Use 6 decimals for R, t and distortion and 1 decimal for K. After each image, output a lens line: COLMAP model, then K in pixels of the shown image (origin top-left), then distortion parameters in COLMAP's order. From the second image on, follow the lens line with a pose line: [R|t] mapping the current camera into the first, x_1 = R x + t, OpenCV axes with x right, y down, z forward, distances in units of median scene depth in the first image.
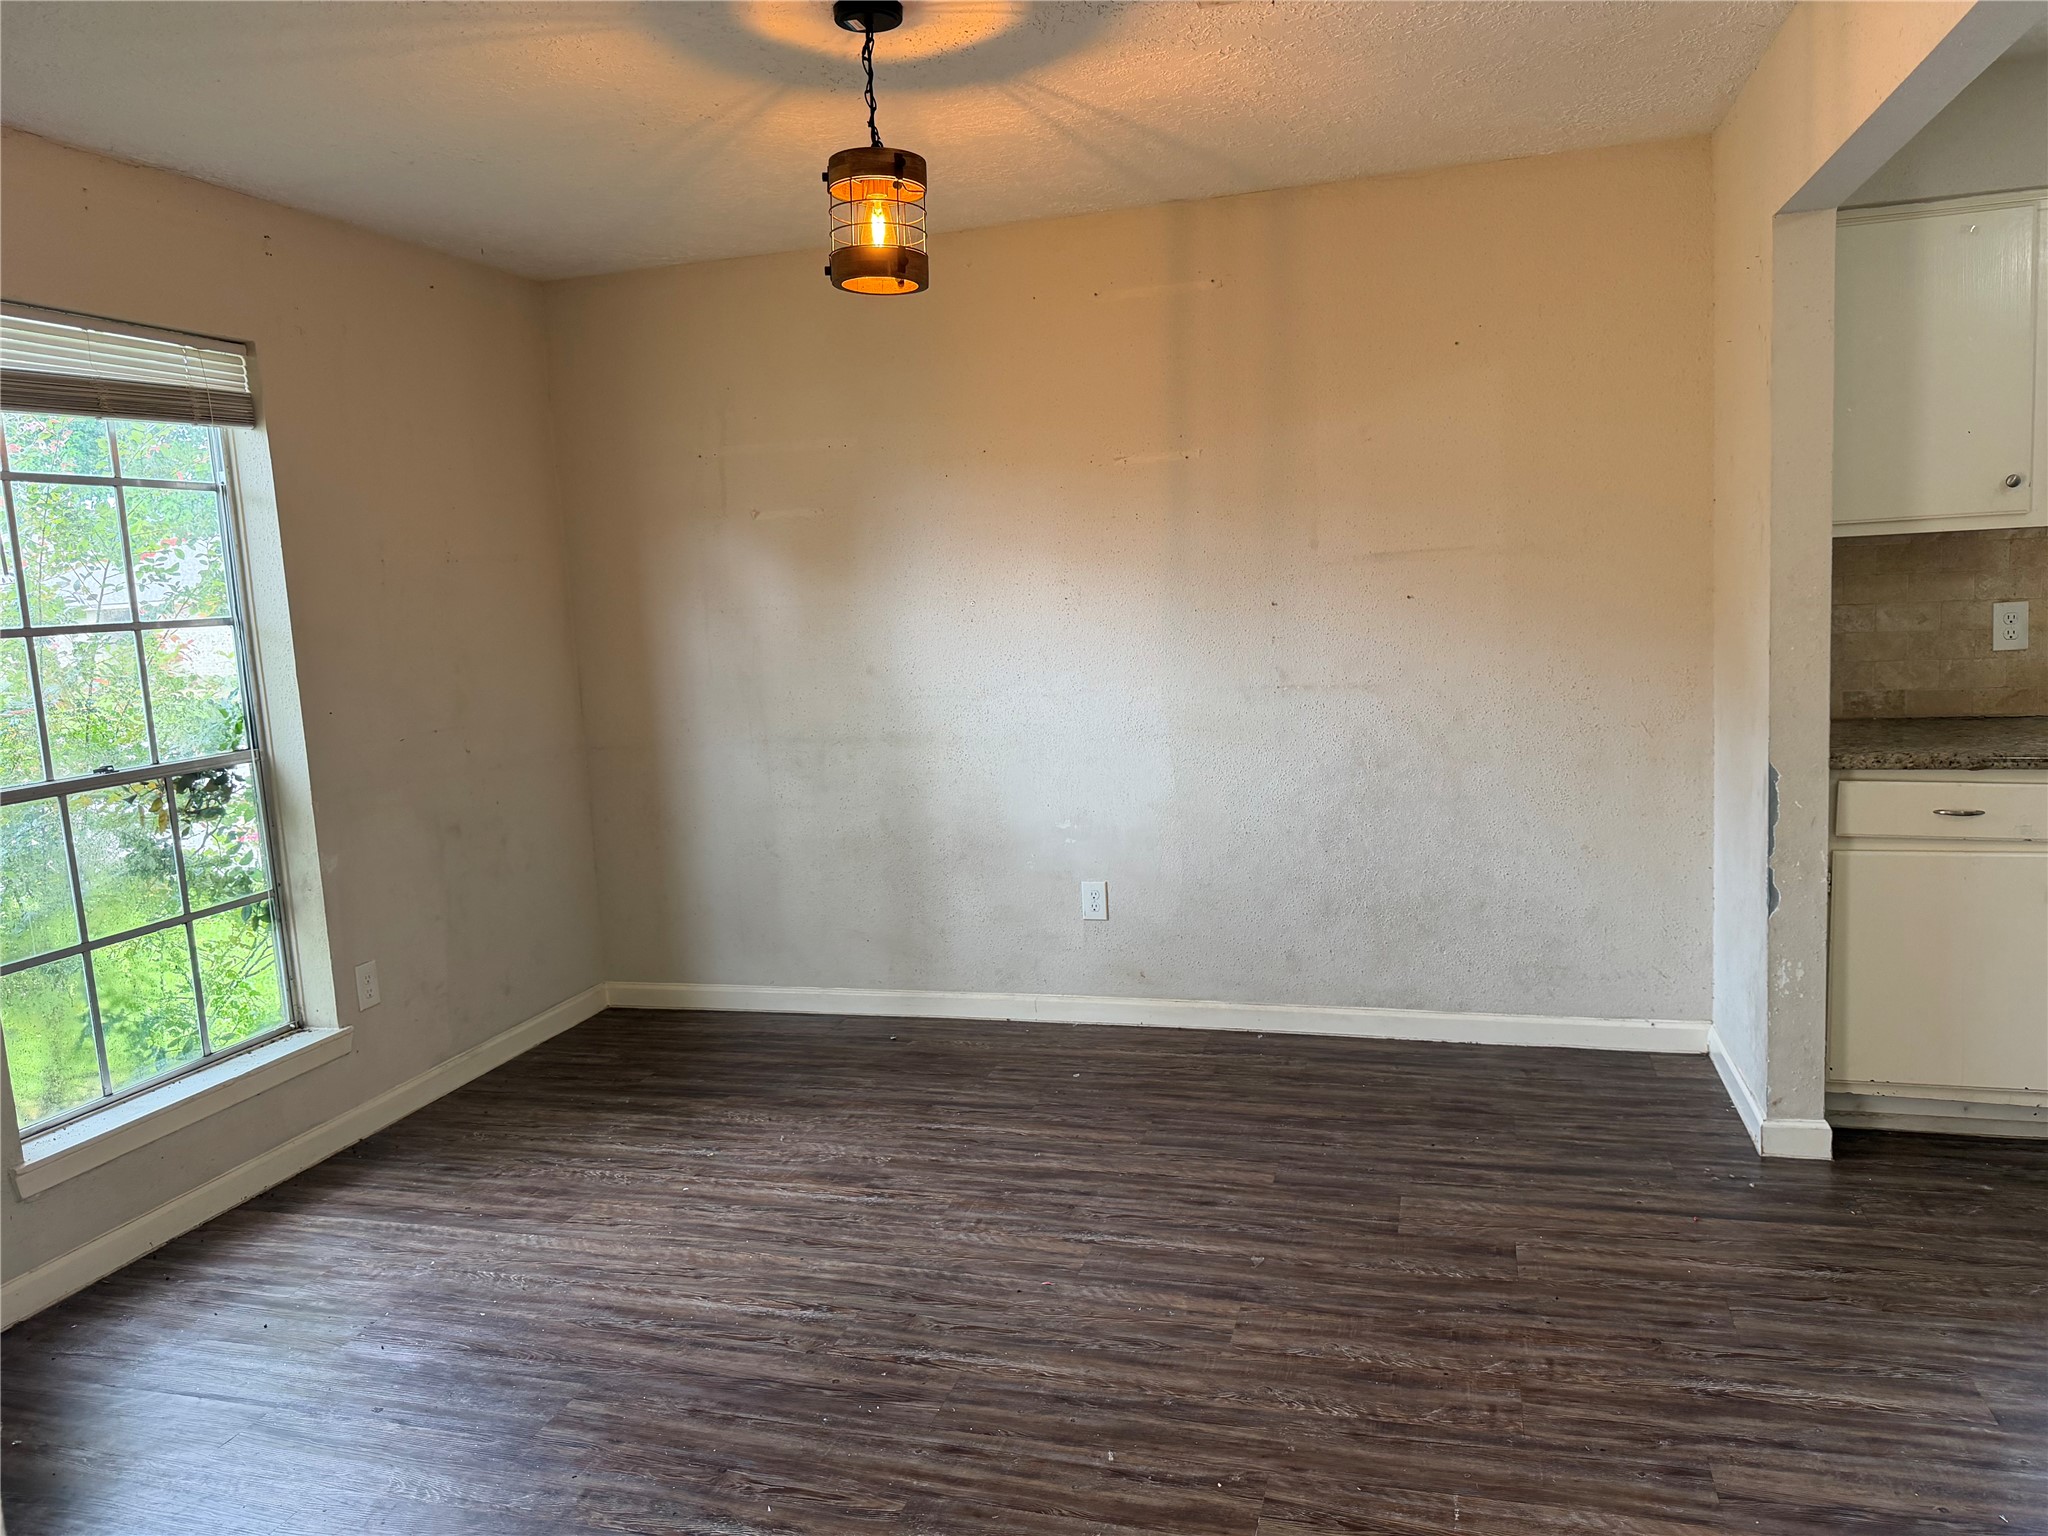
lens RADIAL K [[1447.5, 0, 1016.9], [0, 1447.5, 758.2], [0, 0, 1]] dist [0.068379, -0.081290]
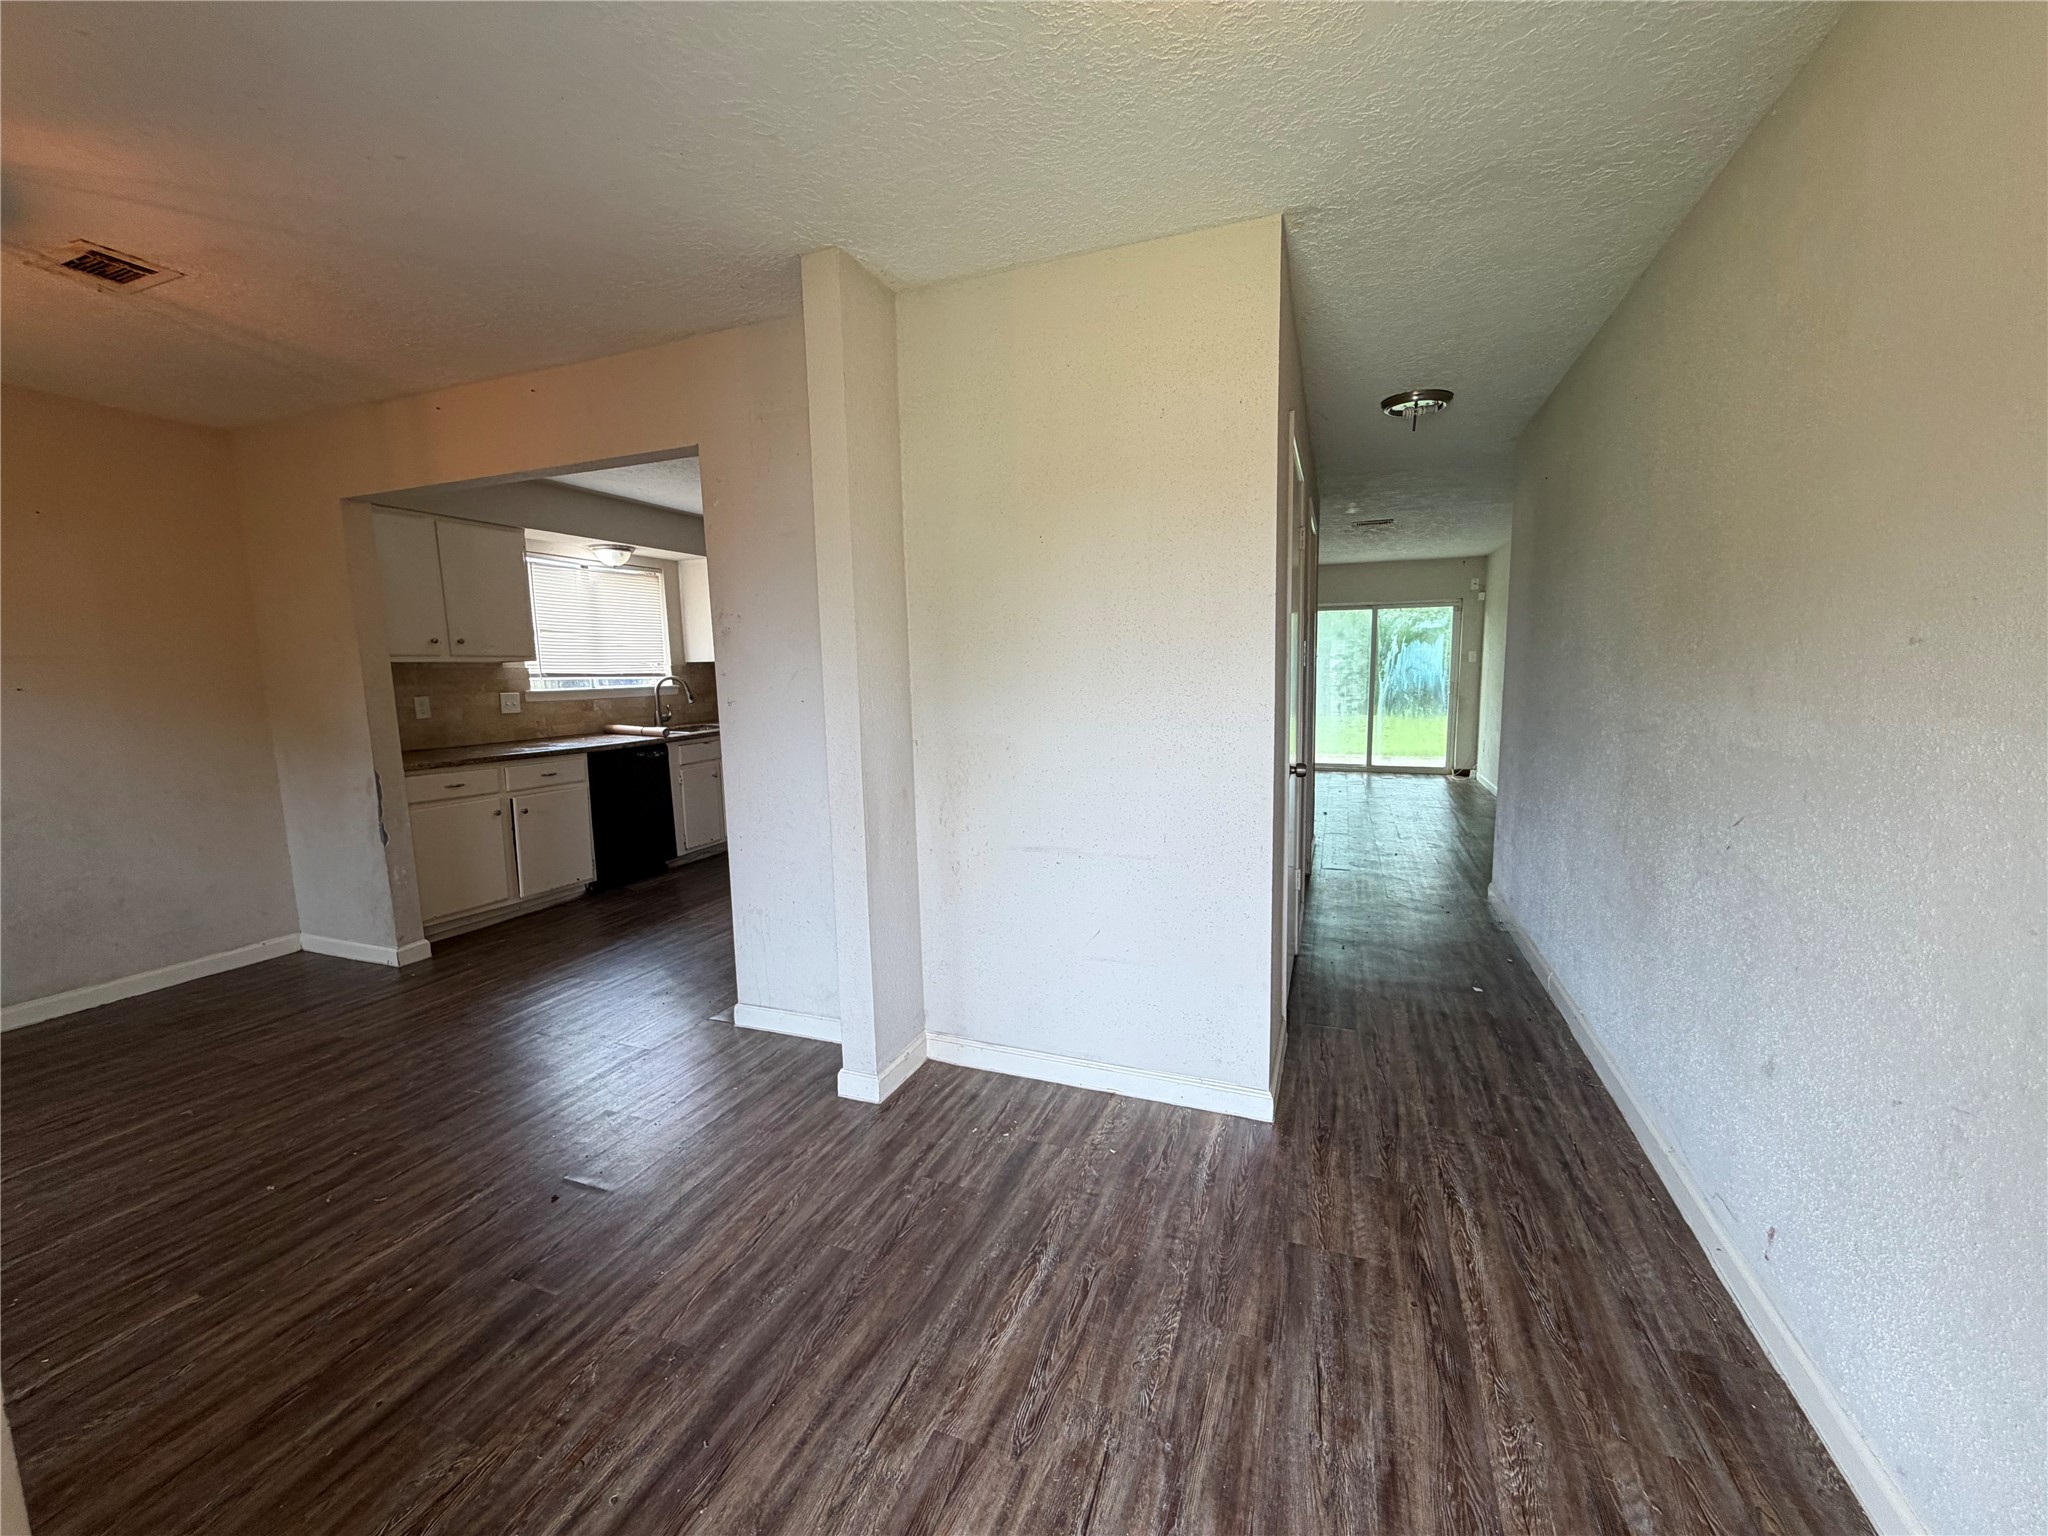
lens RADIAL K [[822.0, 0, 1031.6], [0, 822.0, 771.0], [0, 0, 1]] dist [0.006108, -0.001617]
pose [[0.078996, -0.075099, 0.994042, -0.518349], [0.134107, 0.988895, 0.064053, 0.049699], [-0.987813, 0.128248, 0.088190, 0.013253]]
